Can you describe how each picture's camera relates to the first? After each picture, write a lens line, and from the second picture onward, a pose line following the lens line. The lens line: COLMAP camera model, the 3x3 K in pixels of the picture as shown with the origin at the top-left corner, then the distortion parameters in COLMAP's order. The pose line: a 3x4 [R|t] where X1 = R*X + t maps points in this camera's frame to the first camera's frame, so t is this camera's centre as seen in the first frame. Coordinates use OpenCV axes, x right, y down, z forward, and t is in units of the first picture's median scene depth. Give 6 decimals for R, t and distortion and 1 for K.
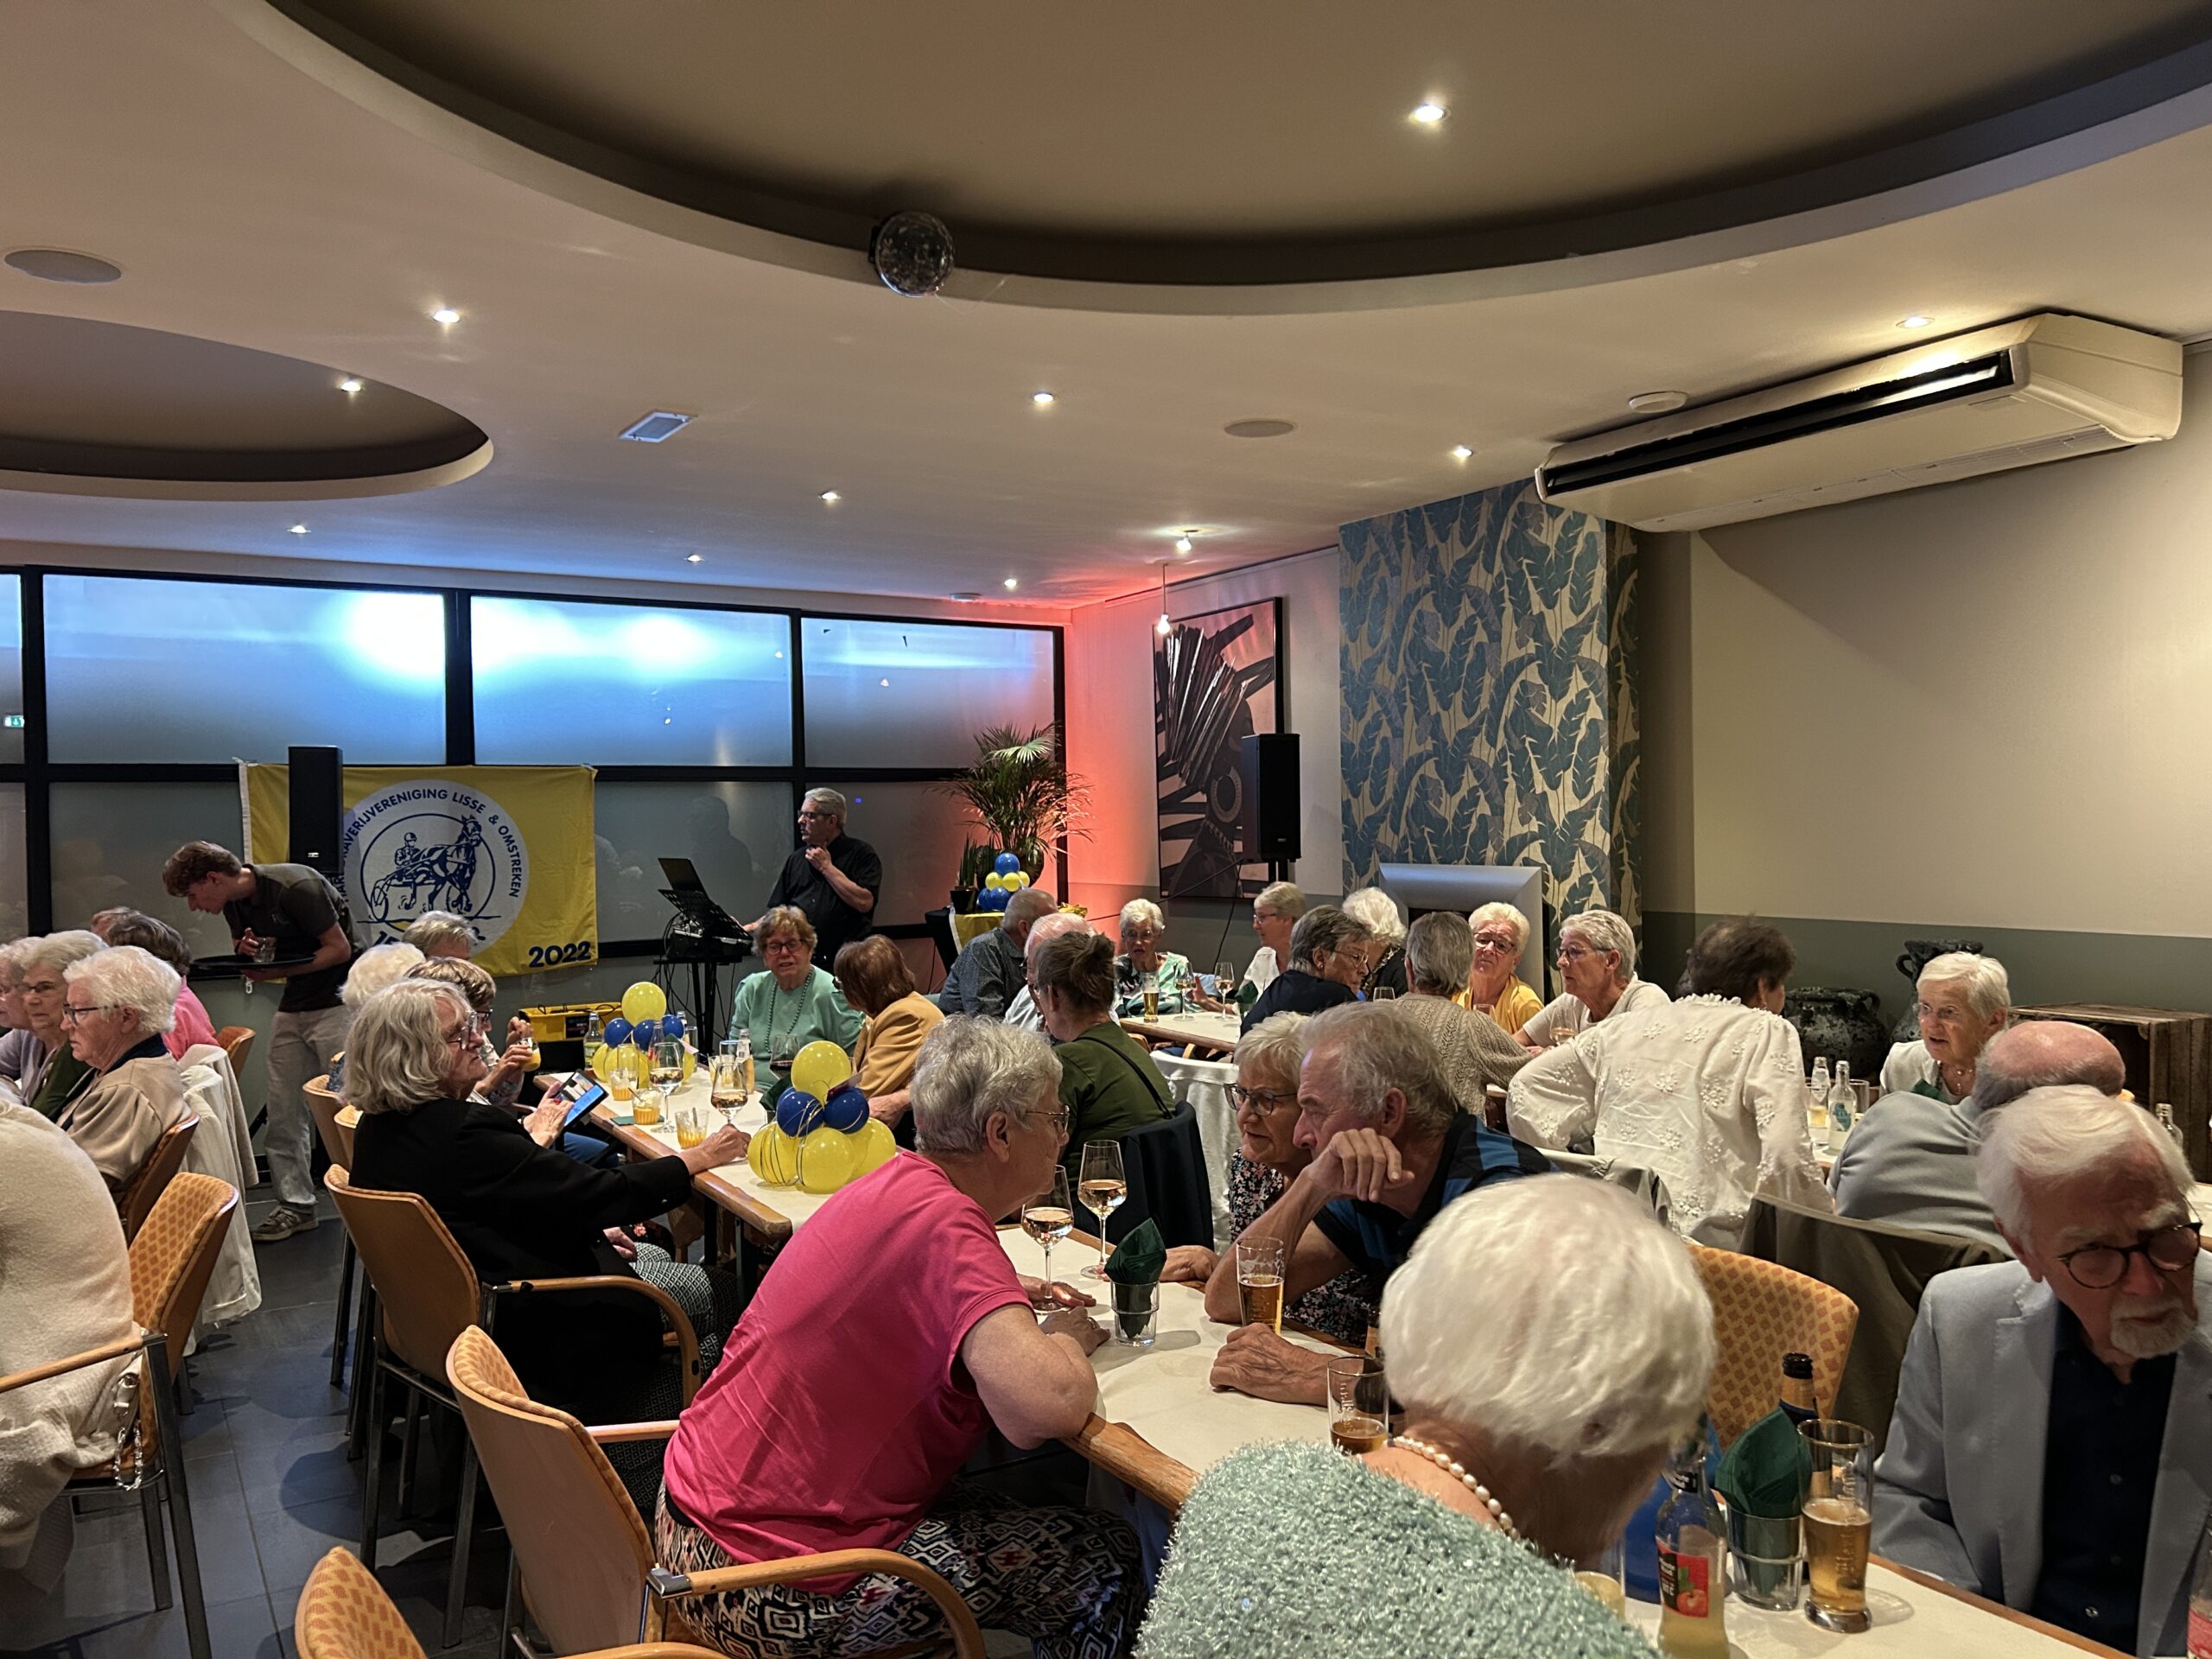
lens RADIAL K [[1641.4, 0, 1088.2], [0, 1641.4, 837.3], [0, 0, 1]] dist [0.103746, -0.129694]
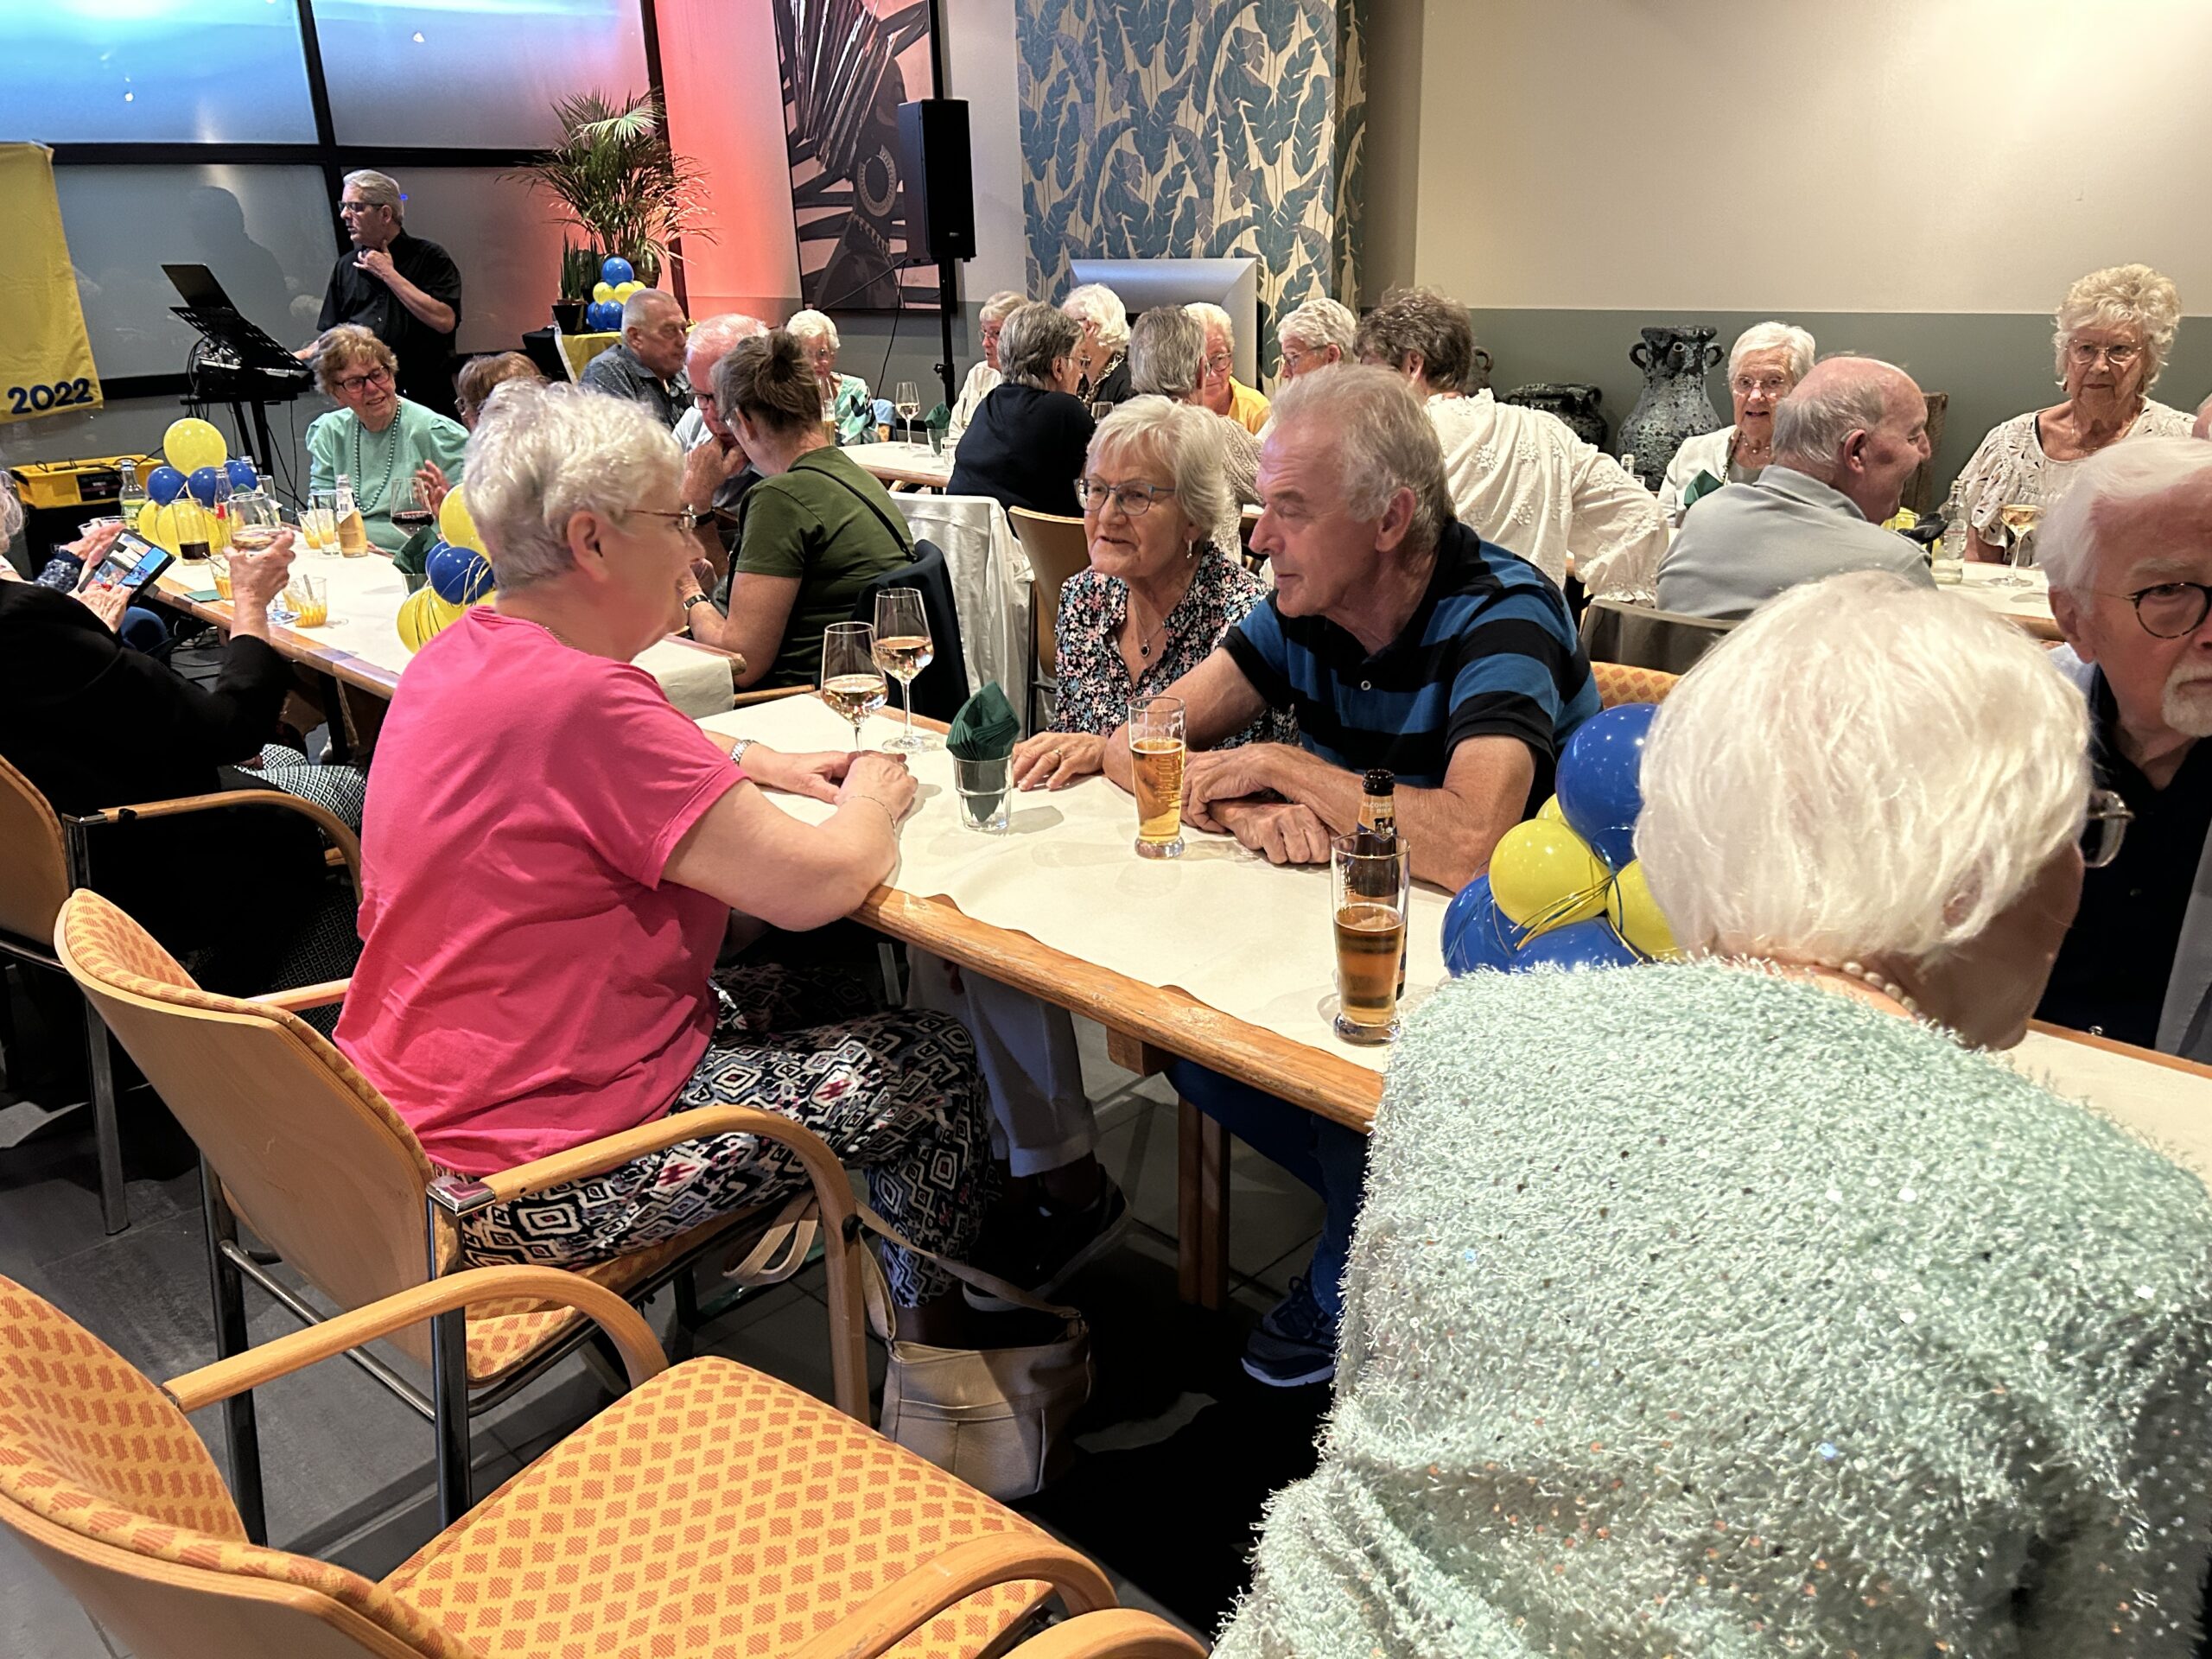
lens RADIAL K [[1645.2, 0, 1106.0], [0, 1645.2, 829.5], [0, 0, 1]] dist [0.052113, -0.064800]
pose [[0.968071, -0.092602, 0.232945, -0.041814], [0.011950, 0.945259, 0.326102, 0.016558], [-0.250391, -0.312906, 0.916184, 0.096025]]
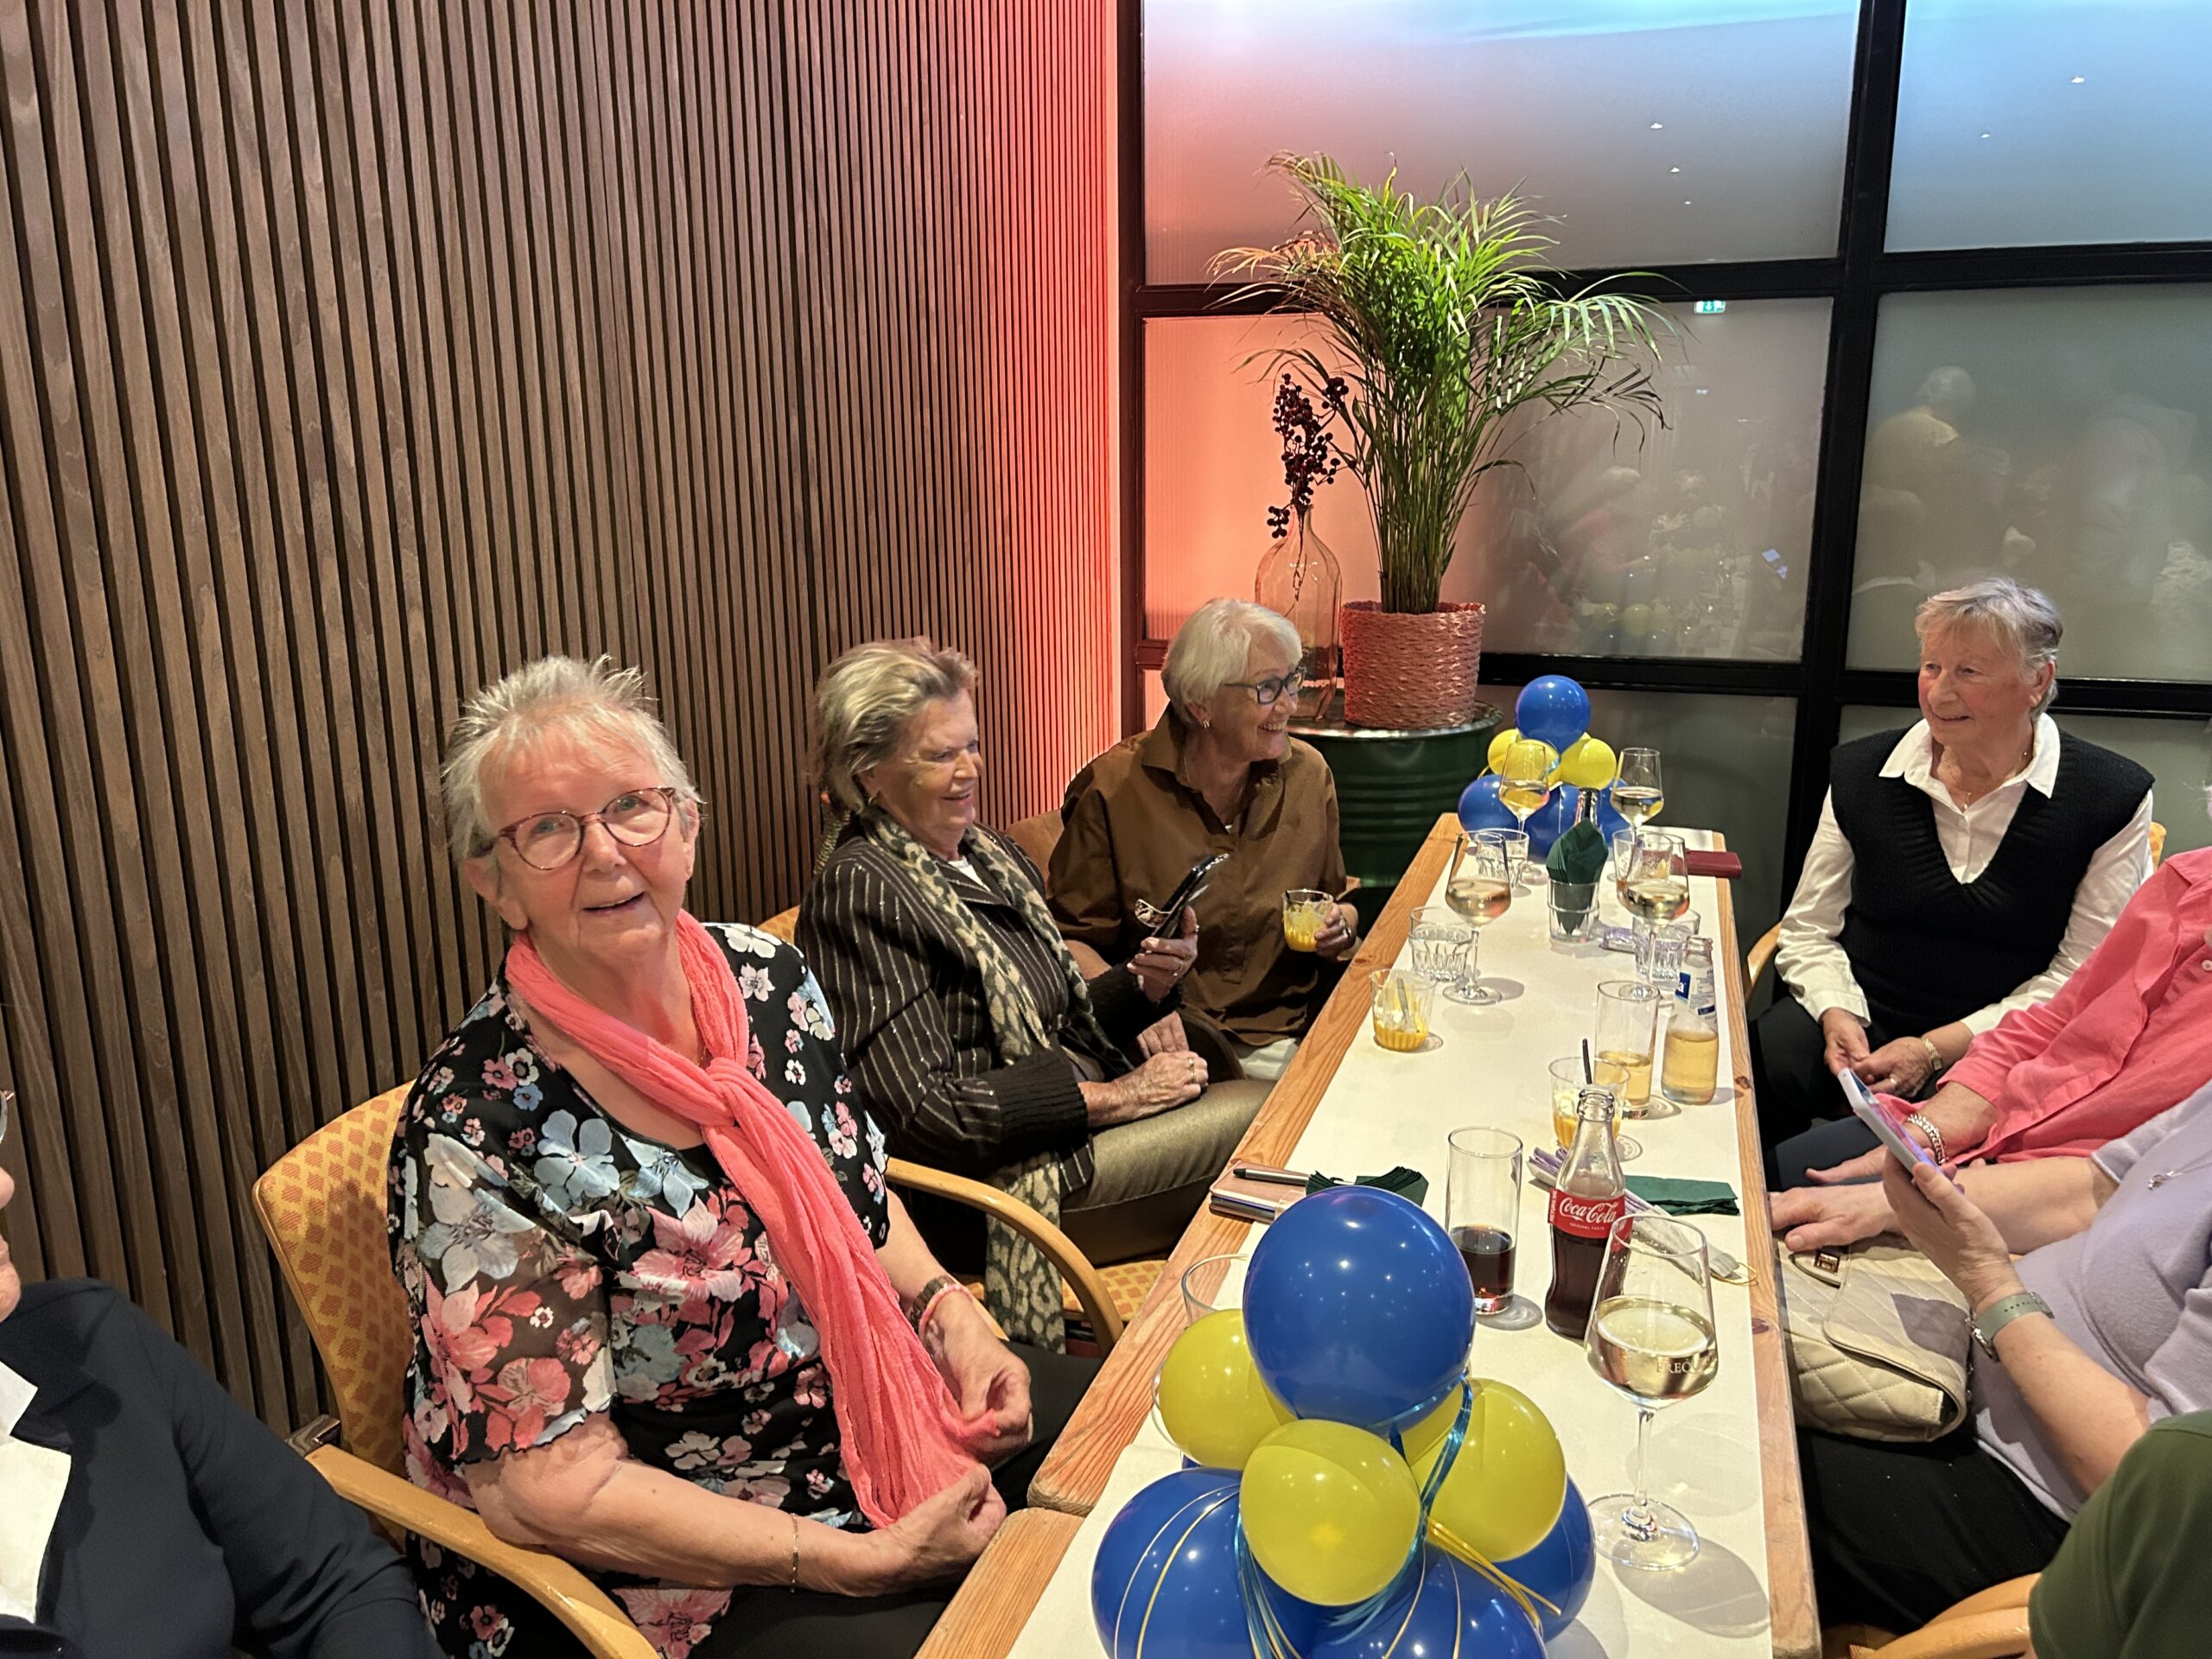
lens RADIAL K [[1720.6, 0, 1106.0], [0, 1720.6, 829.5], [0, 0, 1]] dist [0.048139, -0.097361]
pose [[0.635217, 0.185107, -0.749823, -0.399808], [-0.010864, 0.972899, 0.230974, 0.006185], [0.772258, -0.138573, 0.620013, 0.547363]]
